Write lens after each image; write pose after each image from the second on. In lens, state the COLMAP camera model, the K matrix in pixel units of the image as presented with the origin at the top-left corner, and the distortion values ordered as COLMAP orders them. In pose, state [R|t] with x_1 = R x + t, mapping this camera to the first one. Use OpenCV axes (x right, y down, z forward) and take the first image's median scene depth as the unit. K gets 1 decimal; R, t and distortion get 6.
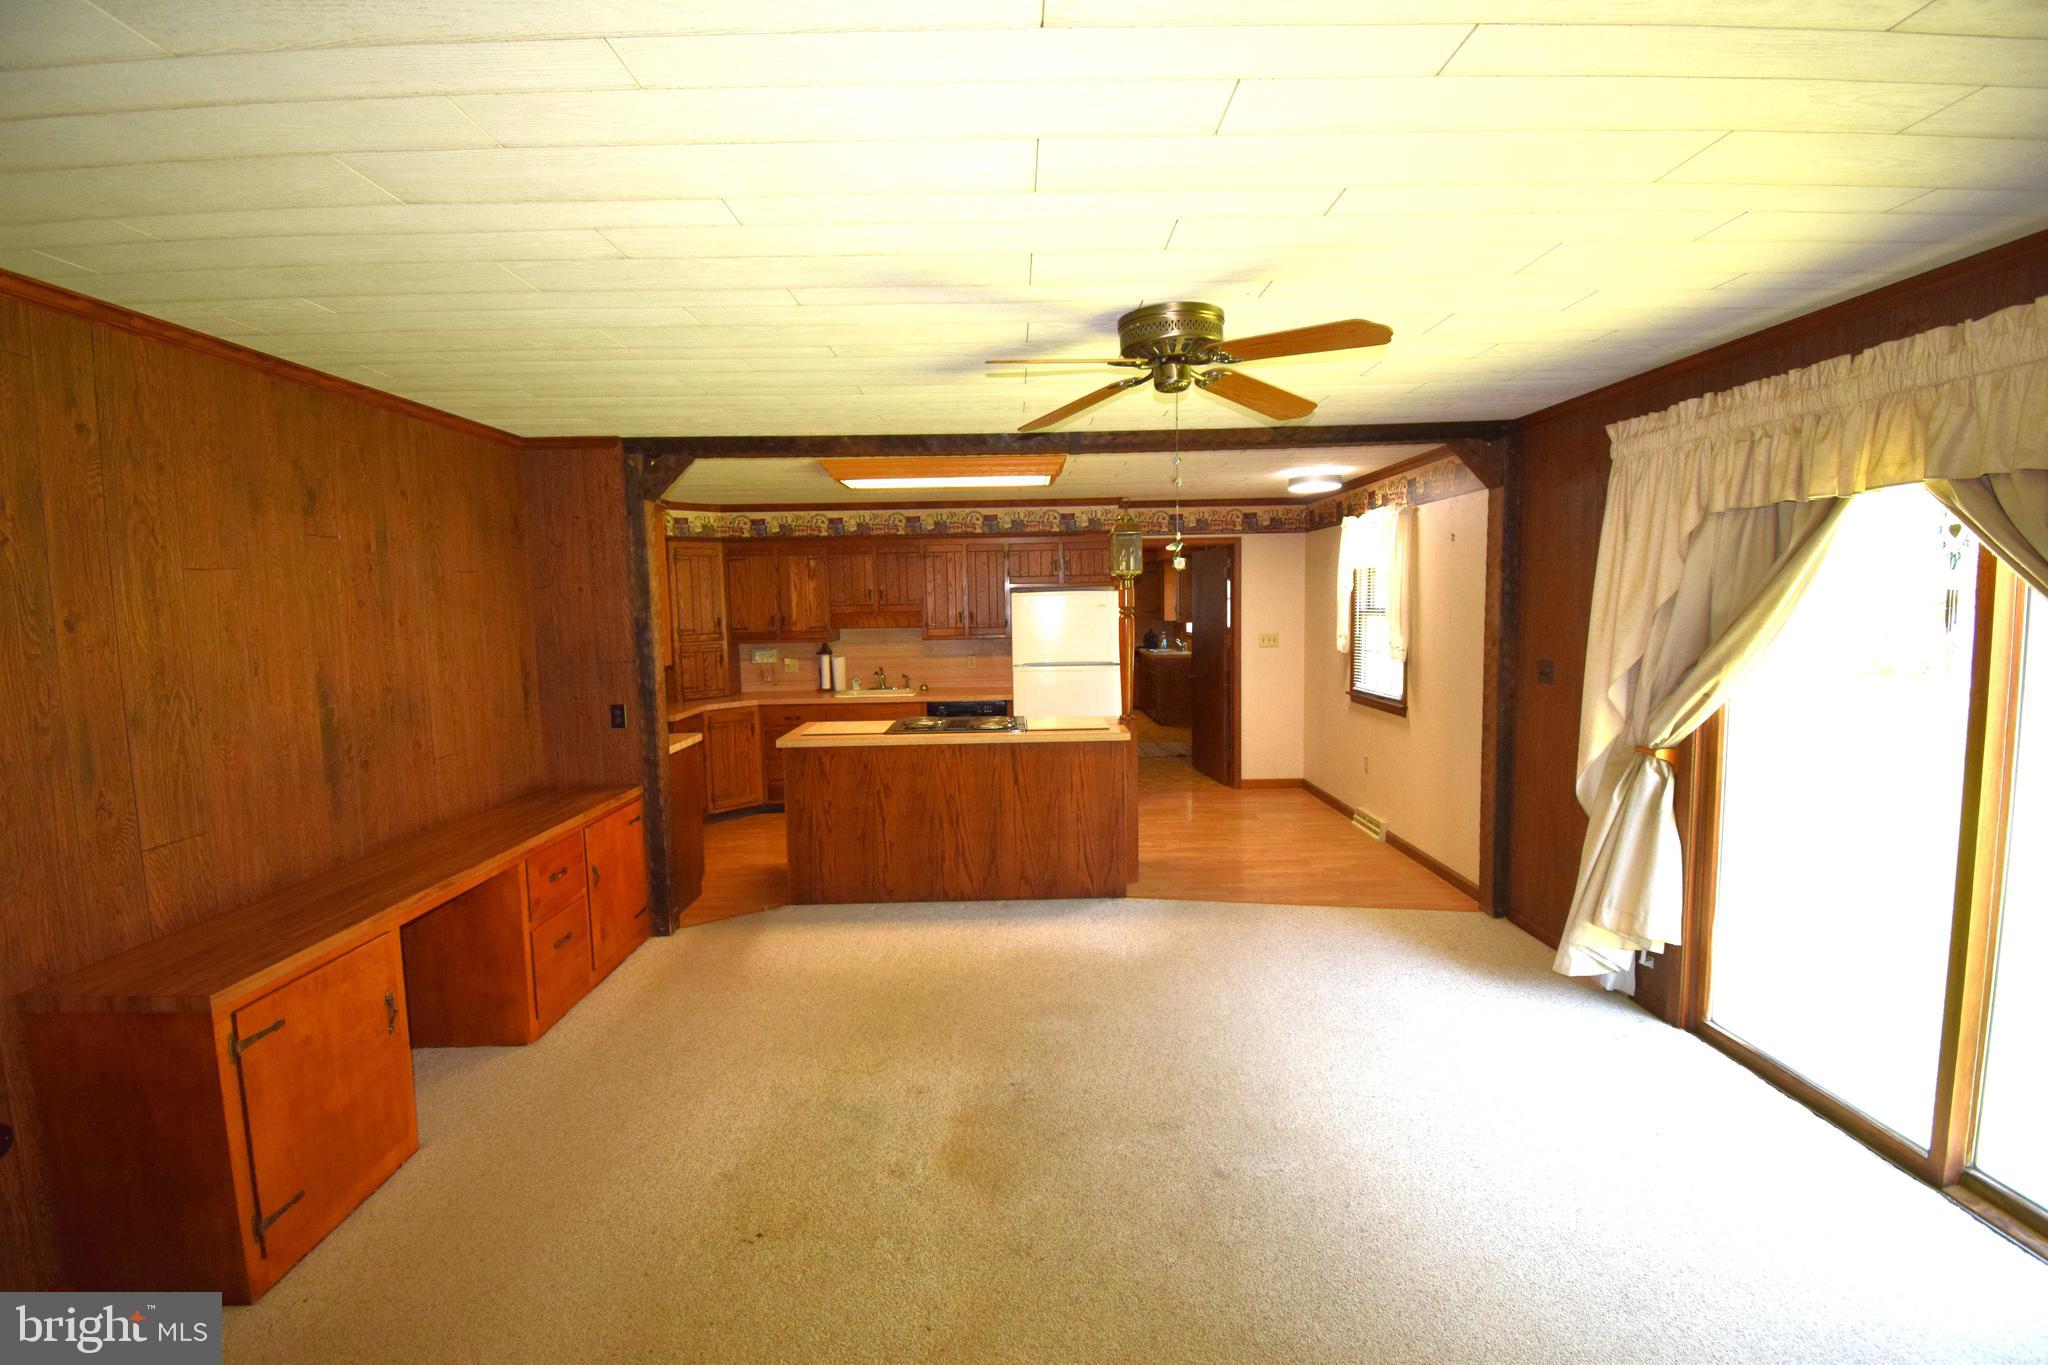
lens RADIAL K [[887.8, 0, 1024.0], [0, 887.8, 682.5], [0, 0, 1]] dist [-0.002076, -0.000669]
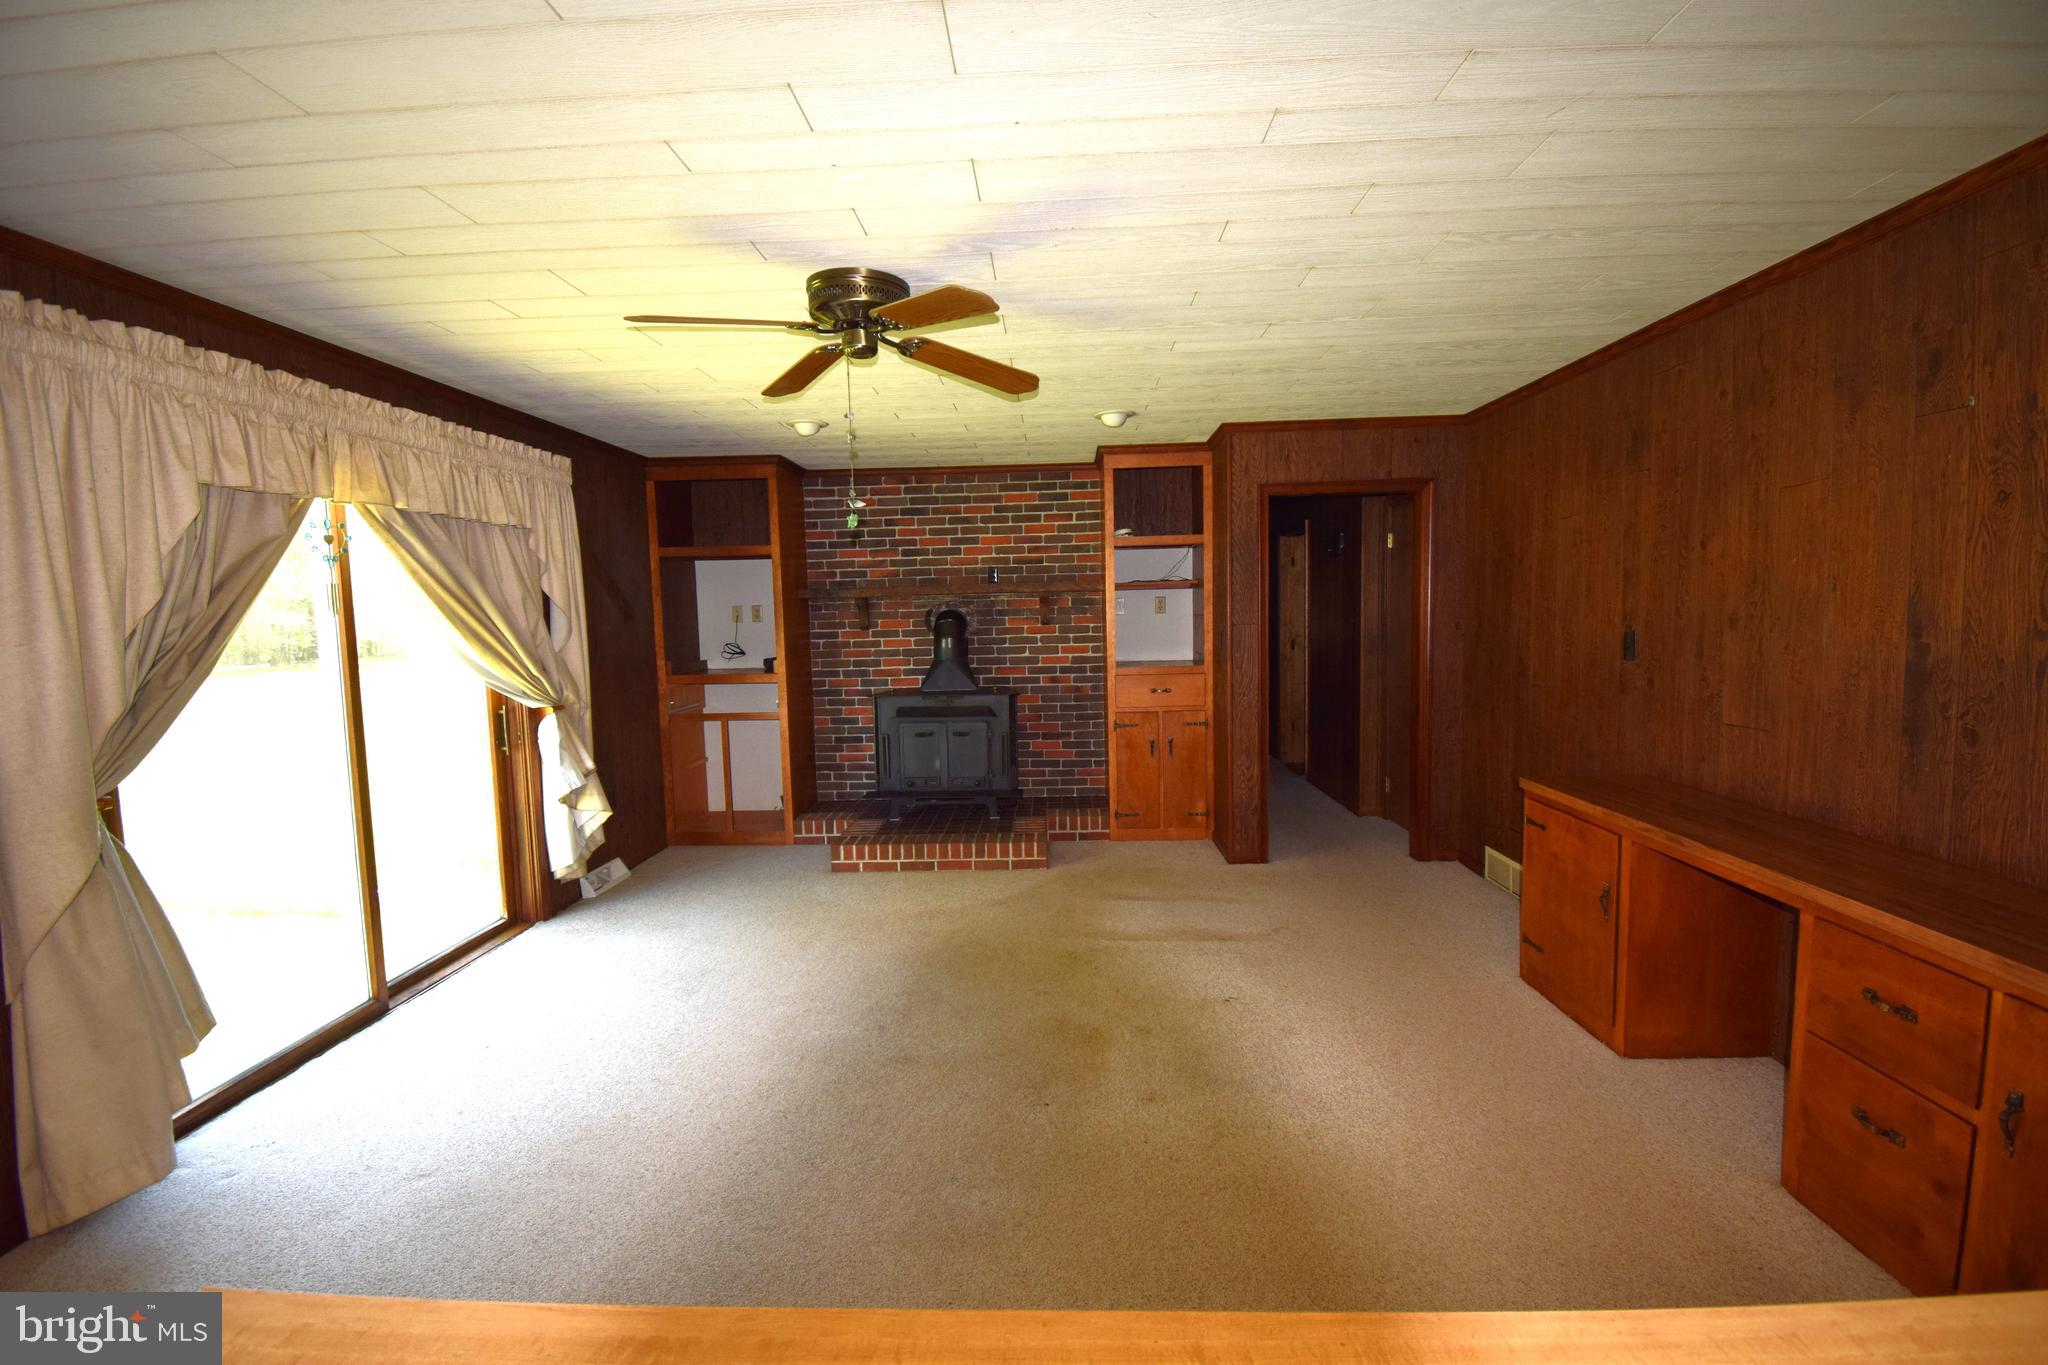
lens RADIAL K [[887.8, 0, 1024.0], [0, 887.8, 682.5], [0, 0, 1]] dist [-0.002076, -0.000669]
pose [[-0.997872, 0.041818, 0.050024, -0.054649], [0.050127, 0.982672, 0.178444, -0.119187], [-0.041695, 0.180571, -0.982678, 1.907200]]
